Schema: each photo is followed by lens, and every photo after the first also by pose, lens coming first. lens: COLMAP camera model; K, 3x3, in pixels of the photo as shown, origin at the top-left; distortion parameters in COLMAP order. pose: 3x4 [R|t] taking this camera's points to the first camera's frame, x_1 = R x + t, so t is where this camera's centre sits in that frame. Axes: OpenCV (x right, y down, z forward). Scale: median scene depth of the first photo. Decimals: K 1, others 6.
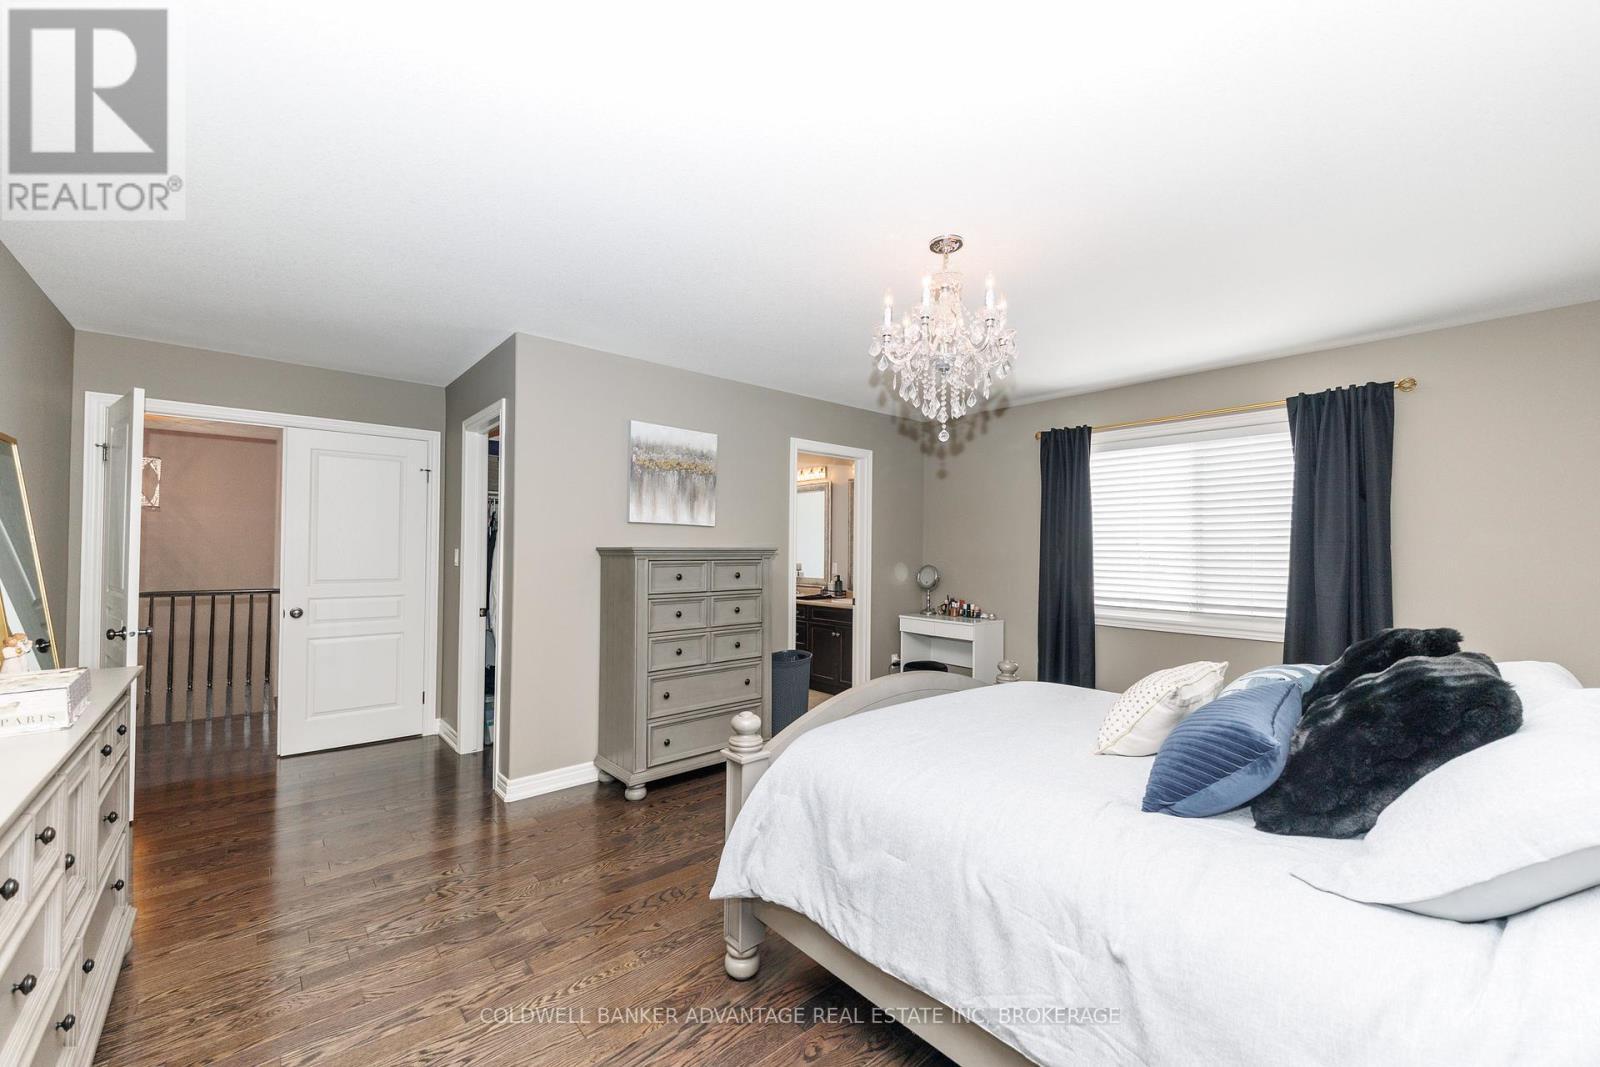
lens RADIAL K [[634.5, 0, 797.5], [0, 634.5, 540.0], [0, 0, 1]] dist [0.000406, 0.000000]
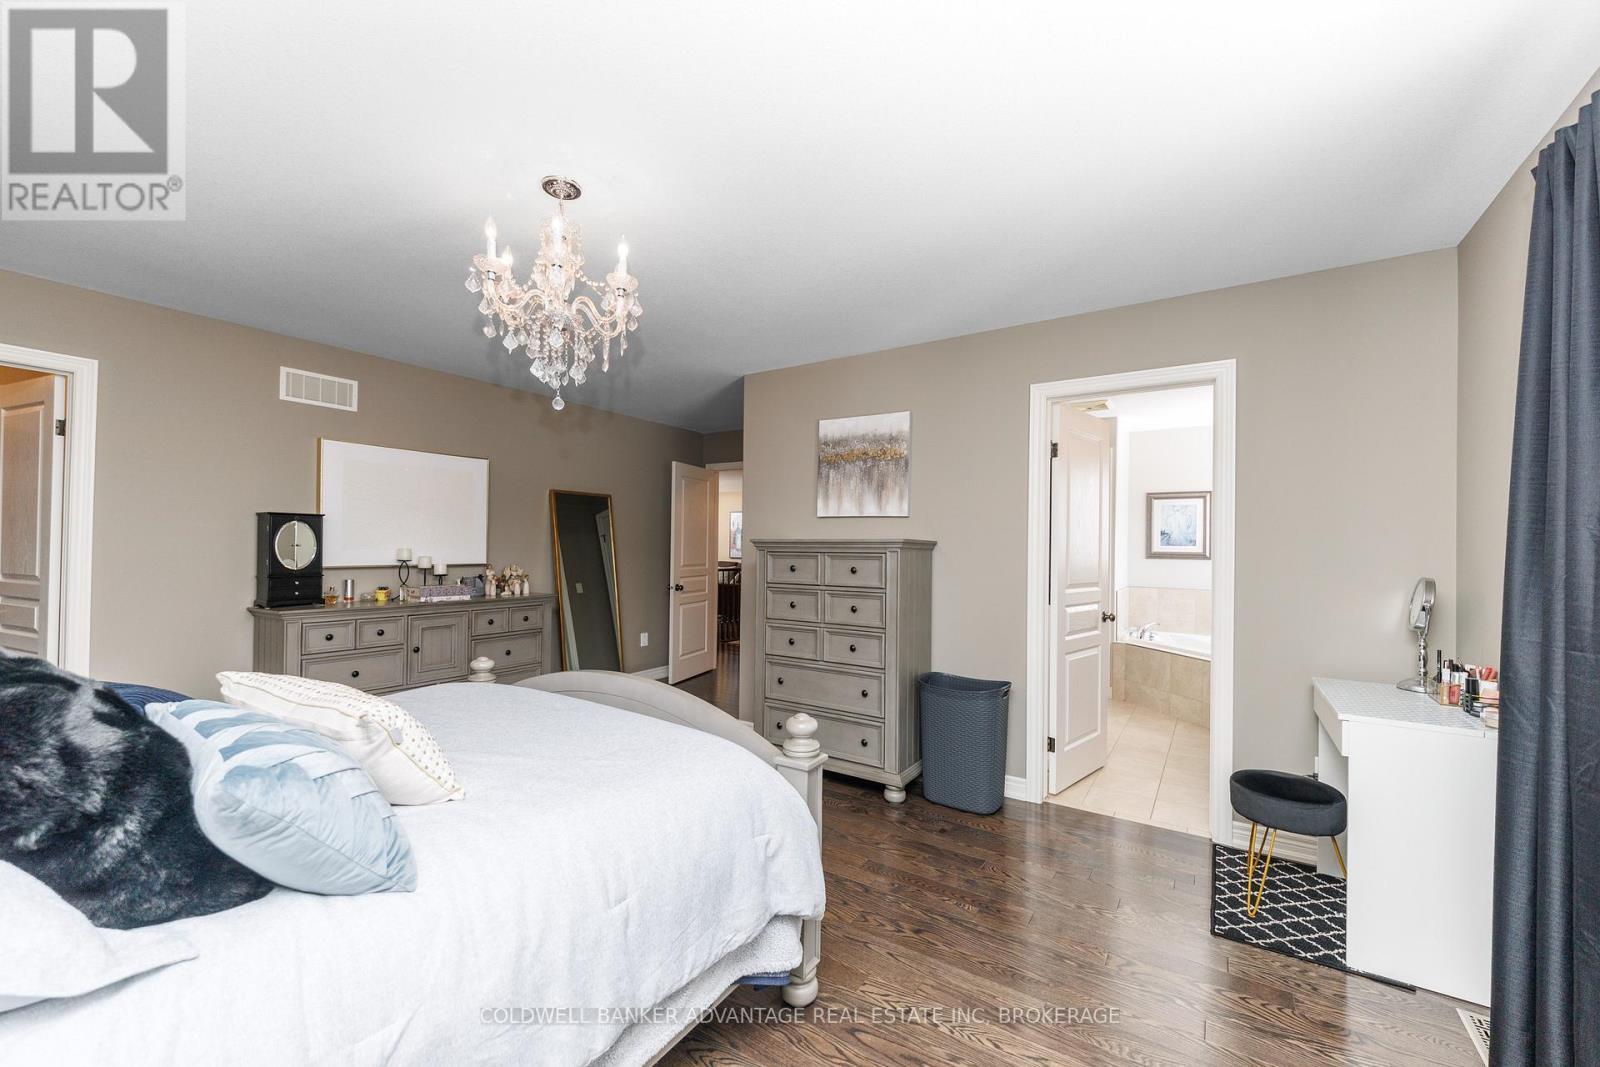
lens RADIAL K [[634.5, 0, 794.7], [0, 634.5, 540.3], [0, 0, 1]] dist [0.000406, 0.000000]
pose [[0.260664, -0.014512, -0.965320, 0.730091], [0.004239, 0.999895, -0.013887, 0.024803], [0.965420, -0.000472, 0.260698, 0.670240]]
